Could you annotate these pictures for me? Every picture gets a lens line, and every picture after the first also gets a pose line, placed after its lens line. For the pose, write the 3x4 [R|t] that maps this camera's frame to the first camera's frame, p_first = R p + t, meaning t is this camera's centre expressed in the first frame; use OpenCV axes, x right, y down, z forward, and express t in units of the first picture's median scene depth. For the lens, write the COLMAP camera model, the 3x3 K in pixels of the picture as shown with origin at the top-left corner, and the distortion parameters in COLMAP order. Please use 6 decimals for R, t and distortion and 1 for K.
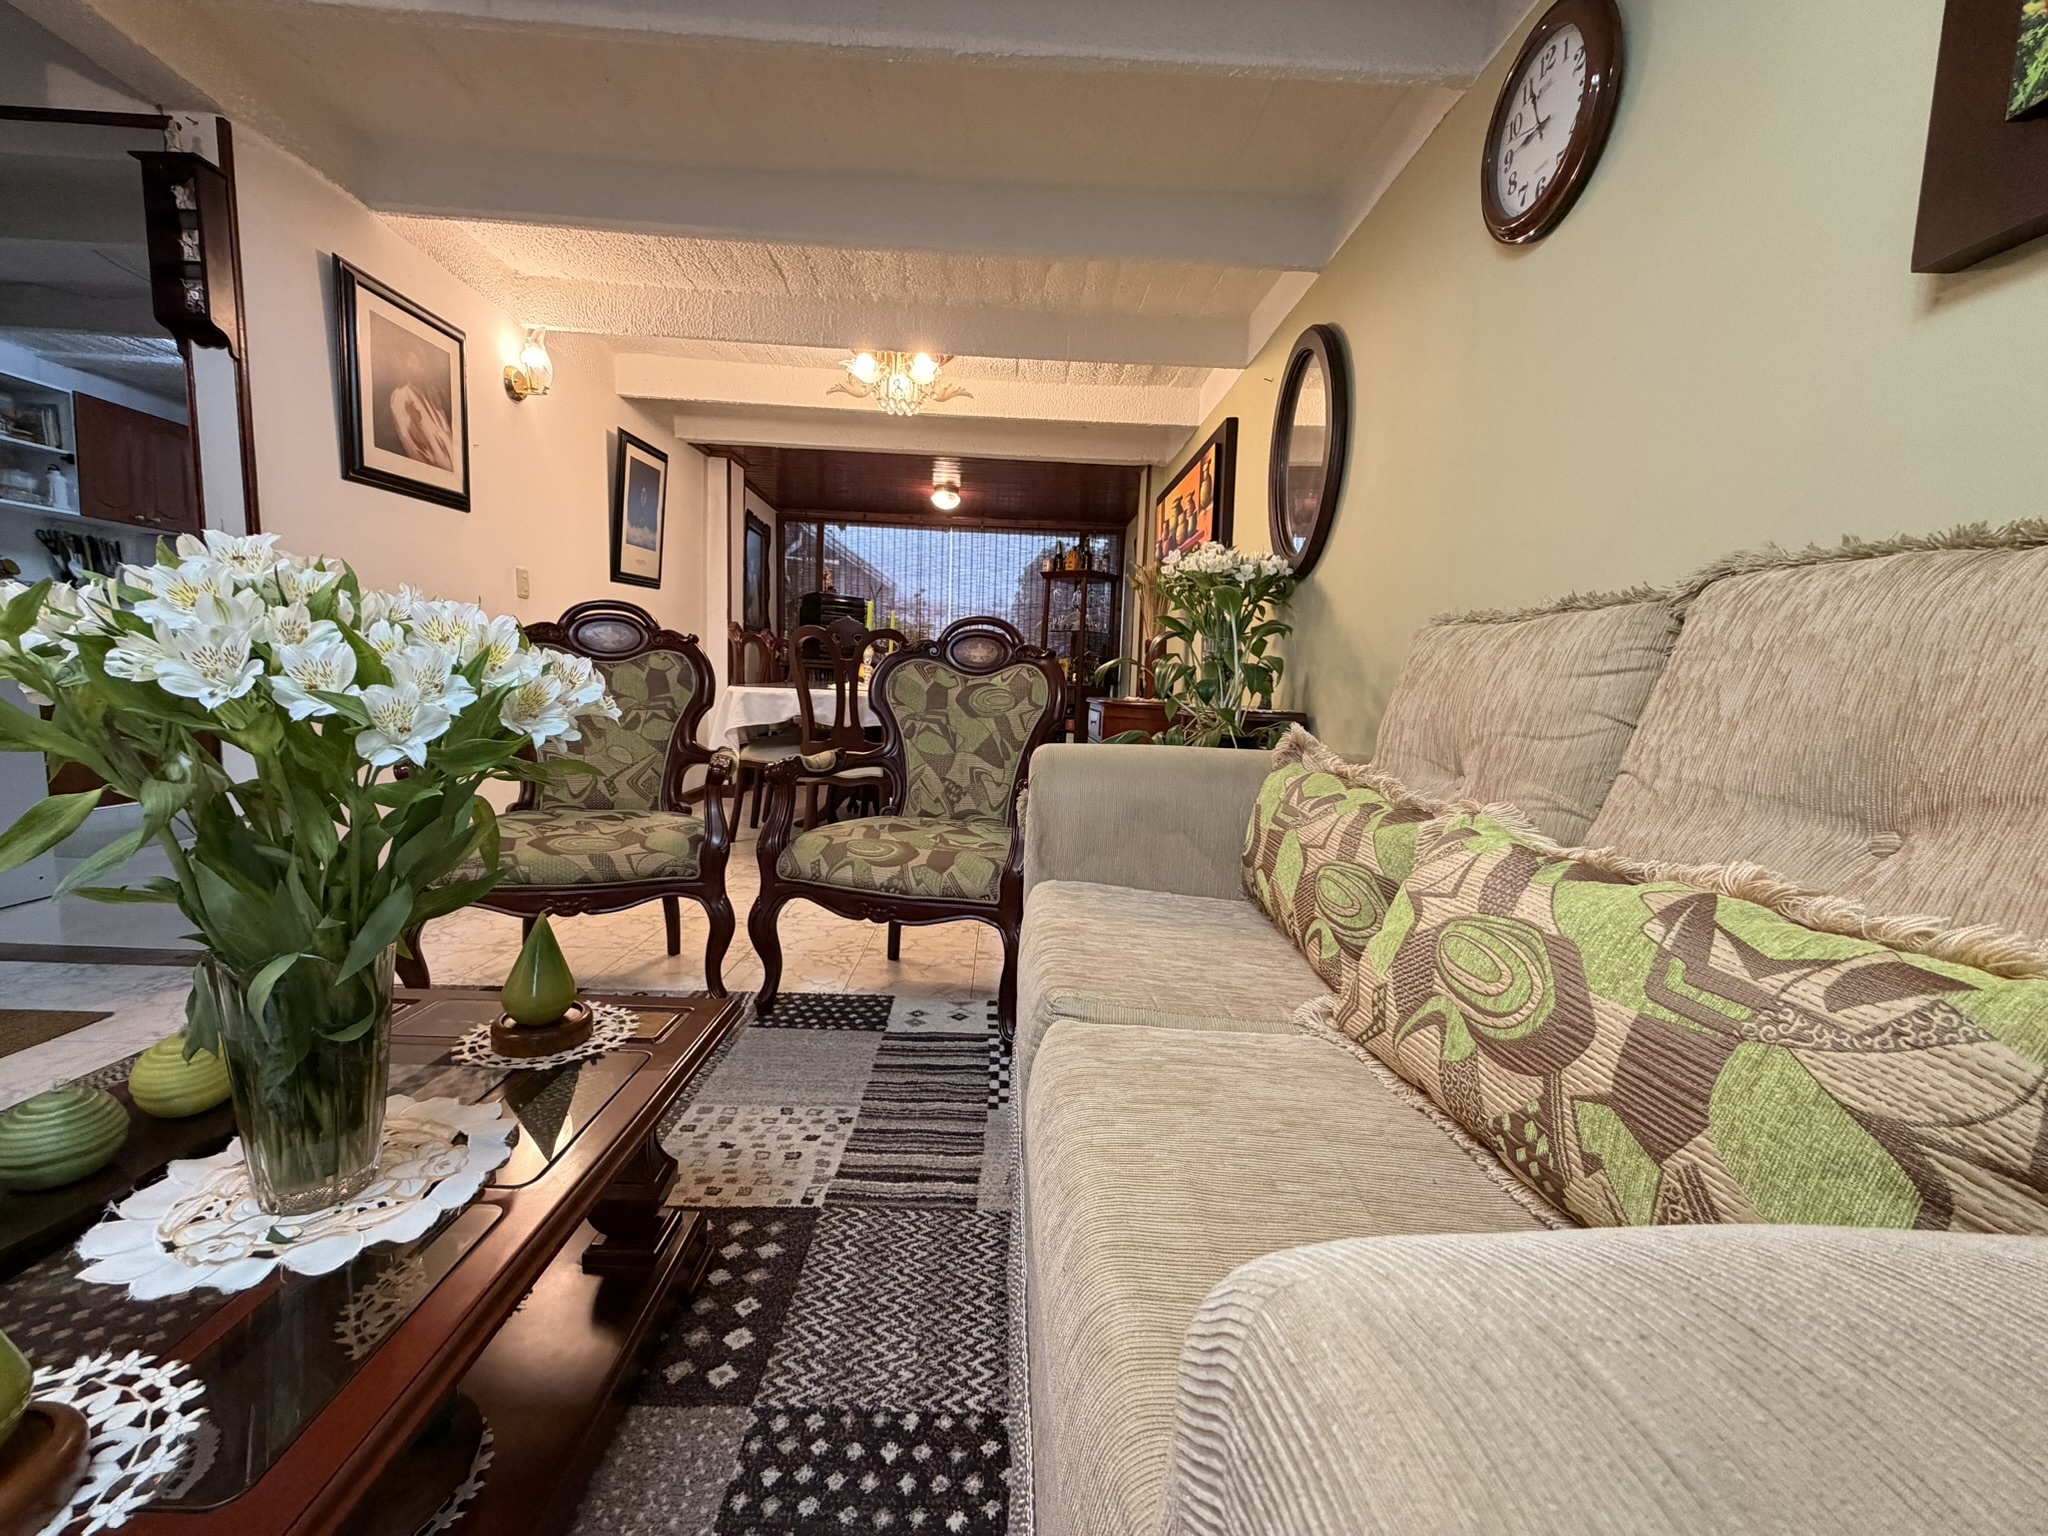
lens RADIAL K [[818.5, 0, 1020.3], [0, 818.5, 769.1], [0, 0, 1]] dist [-0.000008, 0.000166]
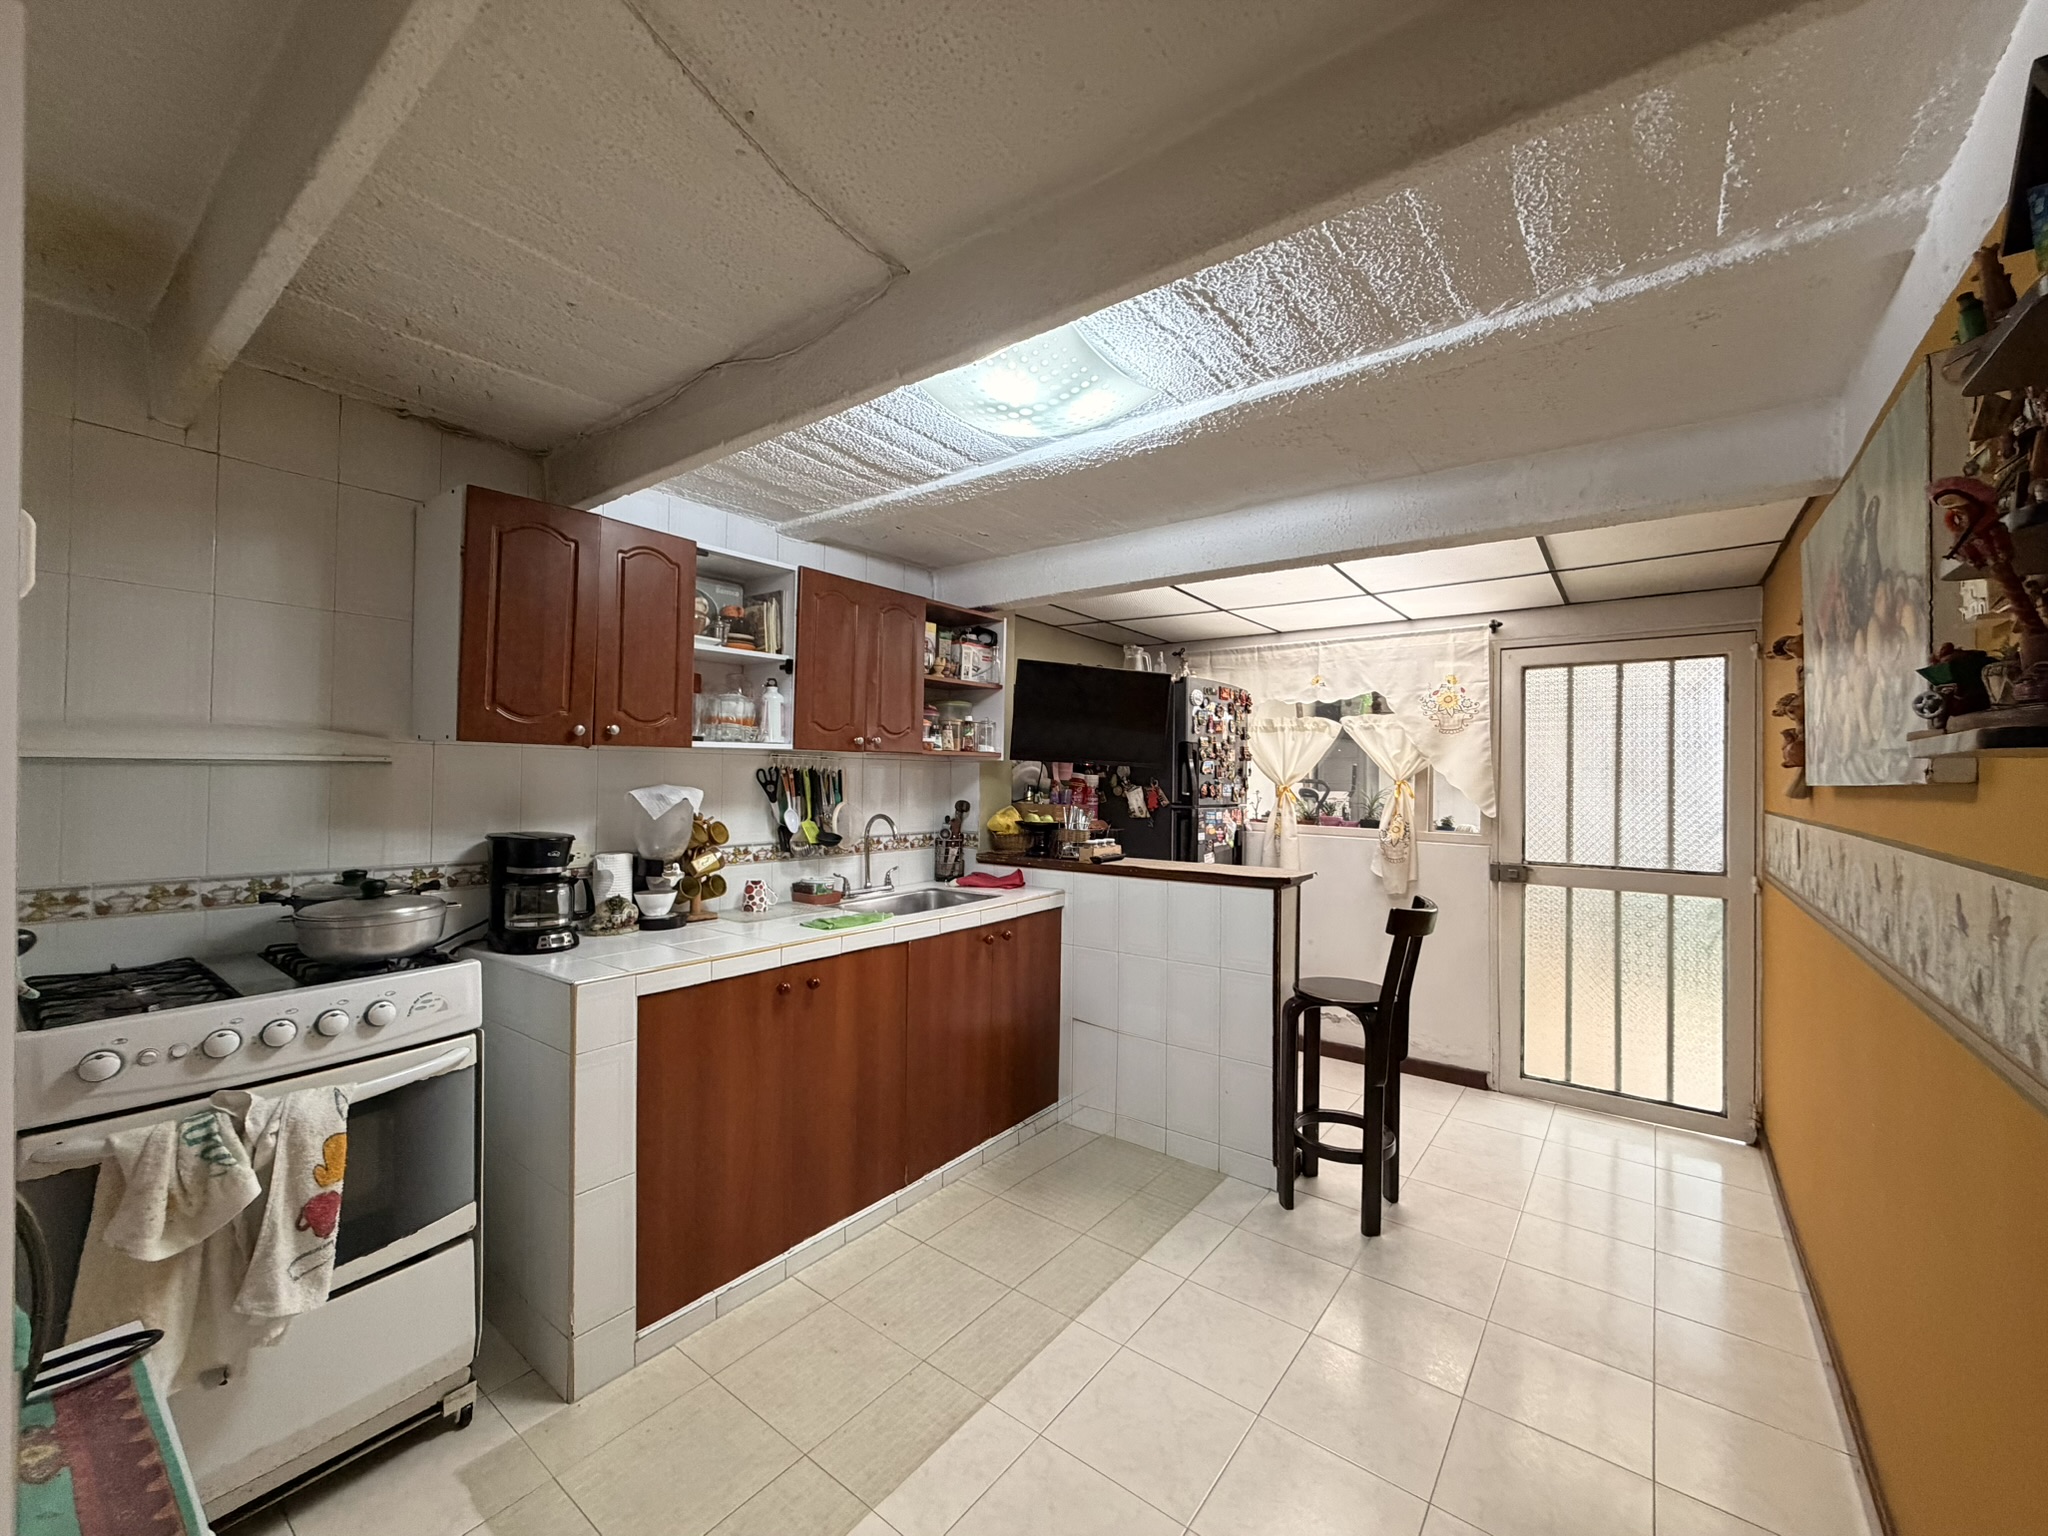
lens RADIAL K [[818.5, 0, 1020.6], [0, 818.5, 775.3], [0, 0, 1]] dist [-0.000008, 0.000166]
pose [[0.779012, -0.028656, -0.626353, -1.108505], [-0.047874, 0.993321, -0.104987, -0.425448], [0.625178, 0.111772, 0.772437, 1.135052]]
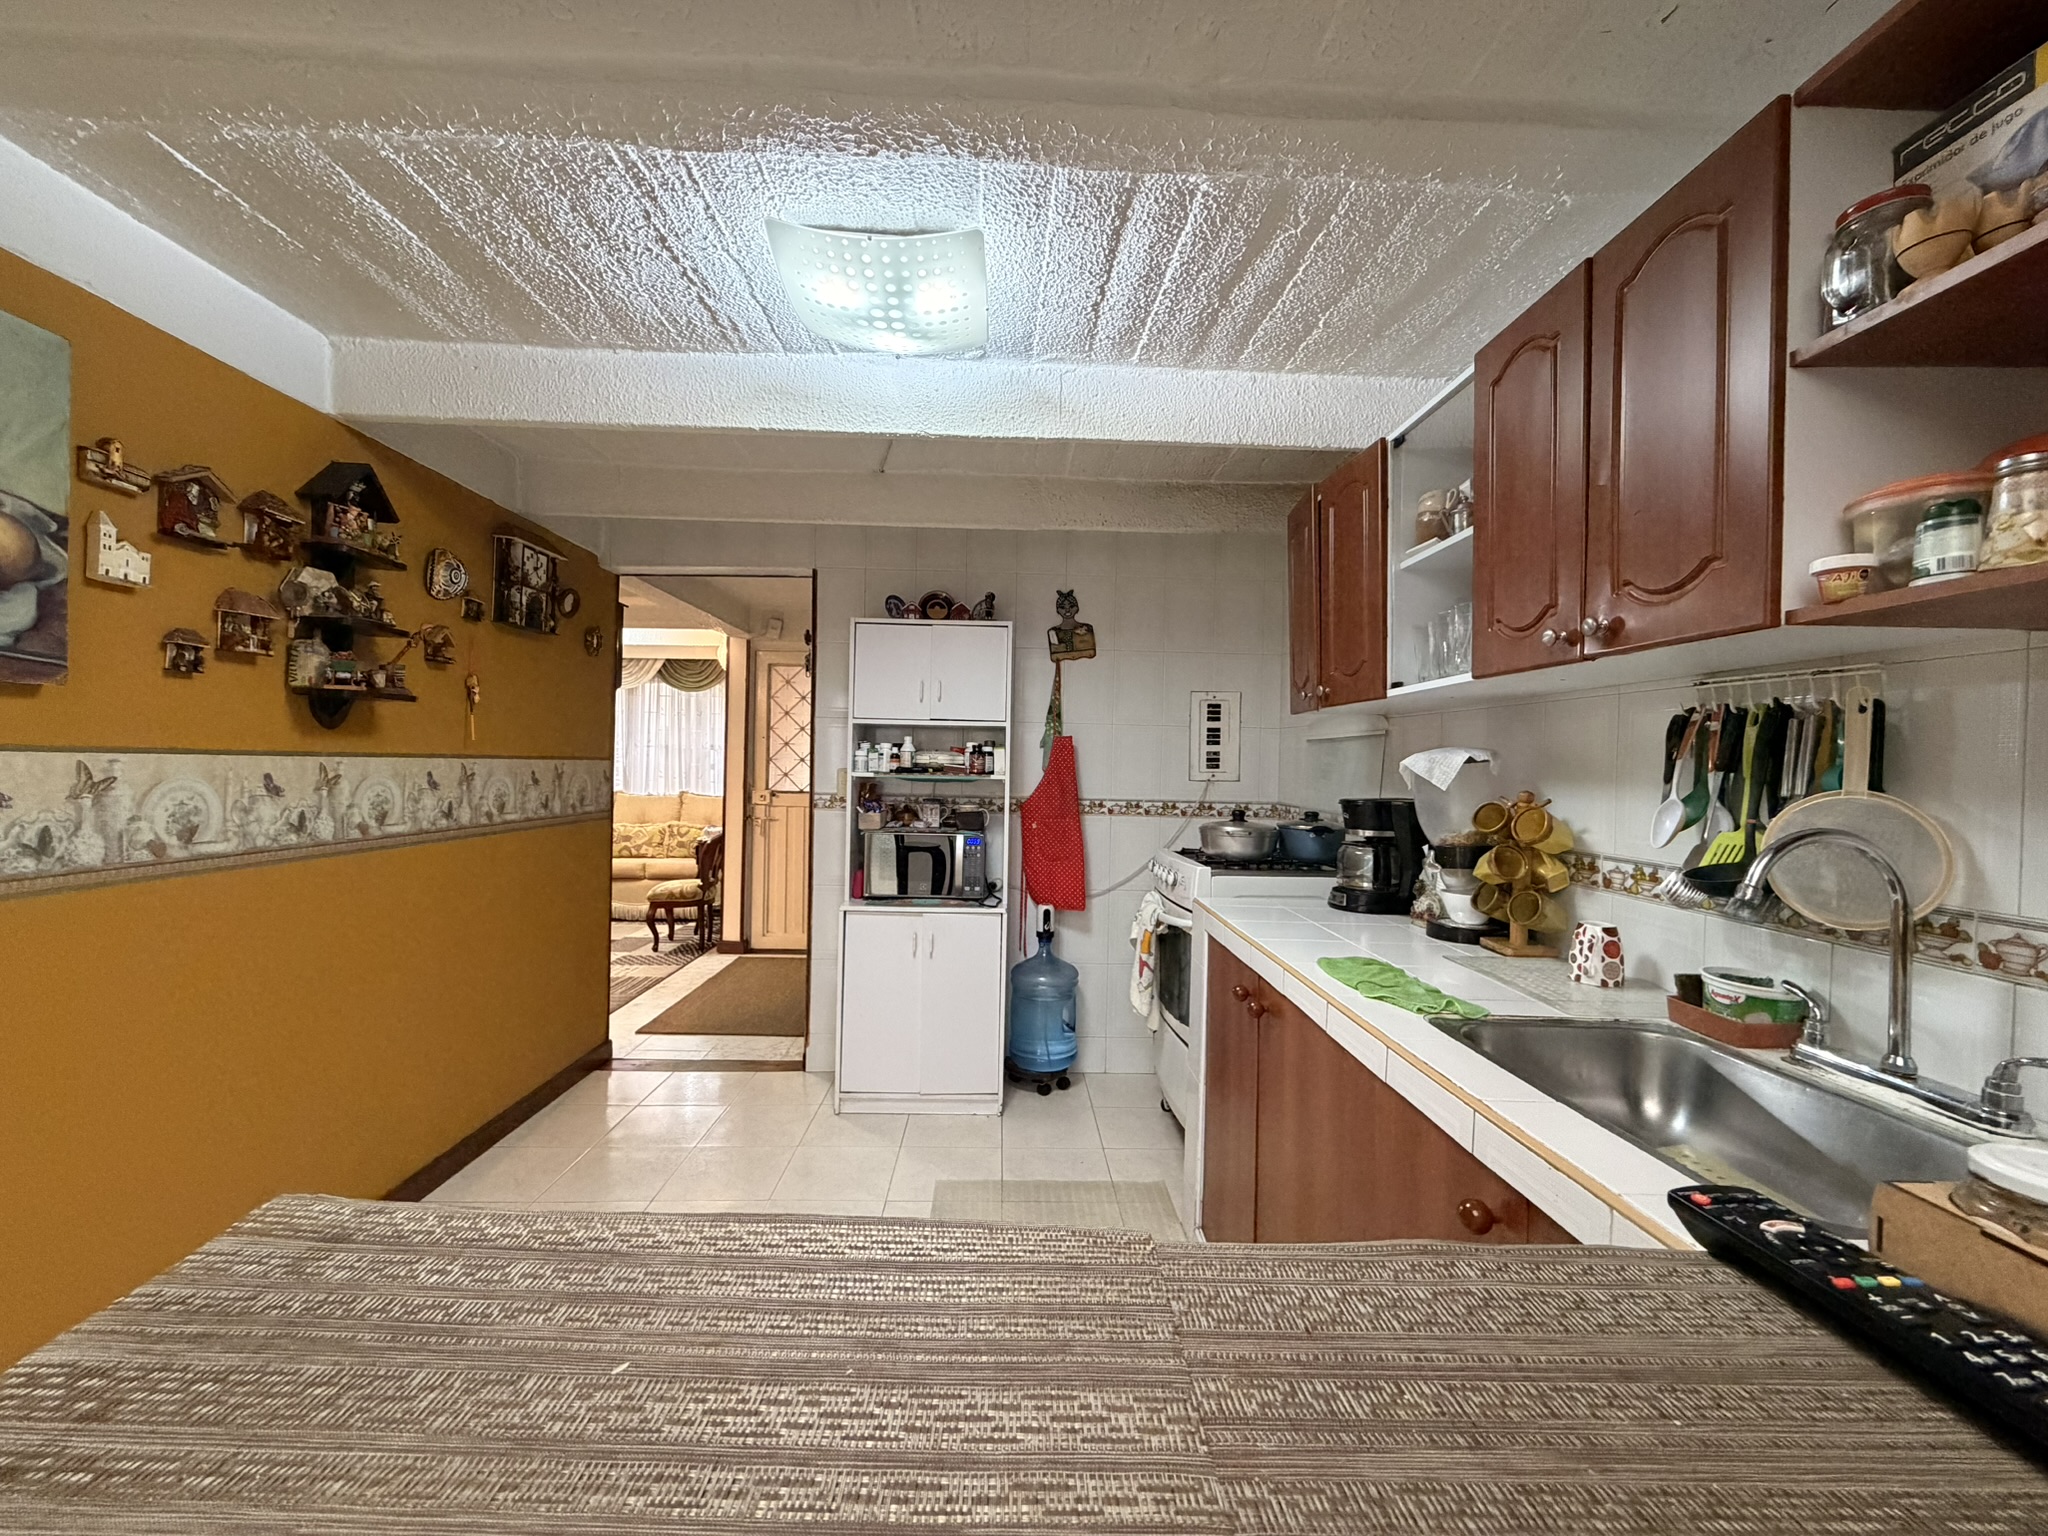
lens RADIAL K [[818.5, 0, 1017.3], [0, 818.5, 759.3], [0, 0, 1]] dist [-0.000008, 0.000166]
pose [[-0.998071, -0.062062, 0.001702, -1.753456], [-0.061549, 0.992670, 0.104011, -0.578425], [-0.008144, 0.103706, -0.994575, 2.548915]]
